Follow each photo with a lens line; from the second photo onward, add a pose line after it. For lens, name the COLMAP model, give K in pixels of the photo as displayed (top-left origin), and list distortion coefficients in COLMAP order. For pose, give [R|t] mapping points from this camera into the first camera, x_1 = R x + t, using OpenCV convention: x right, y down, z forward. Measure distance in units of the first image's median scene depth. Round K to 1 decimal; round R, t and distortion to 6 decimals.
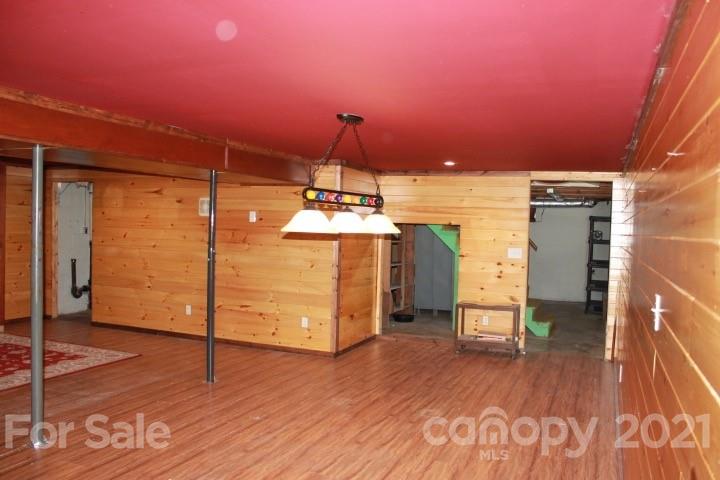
lens RADIAL K [[607.1, 0, 359.6], [0, 607.1, 237.7], [0, 0, 1]] dist [-0.152431, 0.129489]
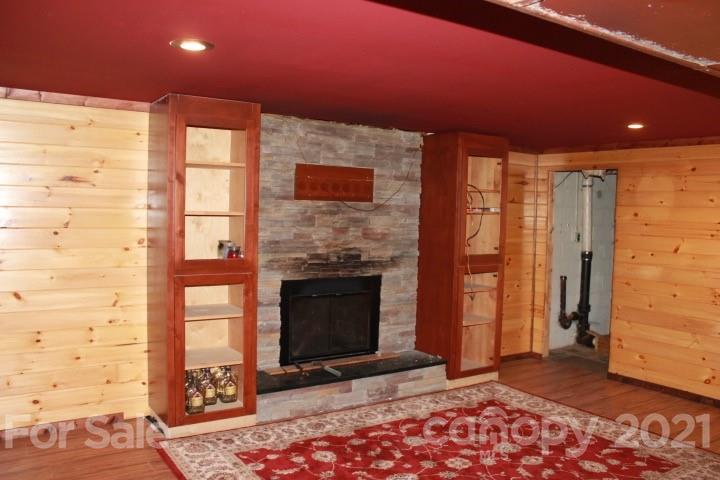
lens RADIAL K [[607.1, 0, 365.0], [0, 607.1, 238.4], [0, 0, 1]] dist [-0.152431, 0.129489]
pose [[0.838432, 0.021931, -0.544565, -0.359714], [-0.015316, 0.999744, 0.016681, -0.024052], [0.544791, -0.005645, 0.838553, 0.301121]]
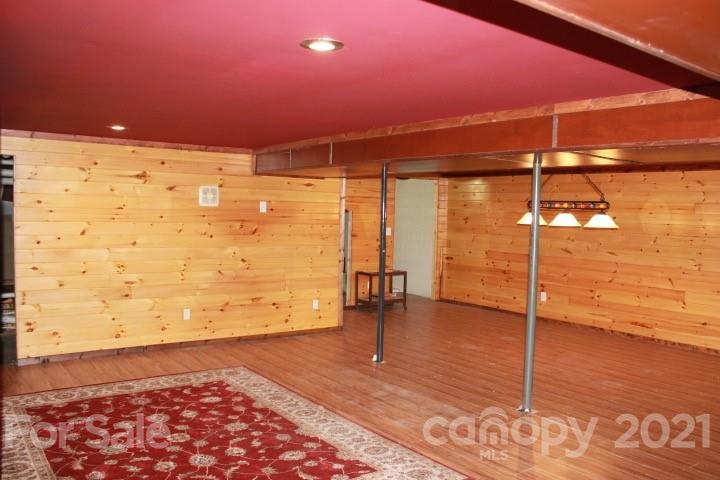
lens RADIAL K [[607.1, 0, 366.9], [0, 607.1, 242.6], [0, 0, 1]] dist [-0.152431, 0.129489]
pose [[0.522035, -0.060733, 0.850759, -0.912921], [0.008804, 0.997792, 0.065827, -0.039606], [-0.852878, -0.026874, 0.521417, 0.337801]]
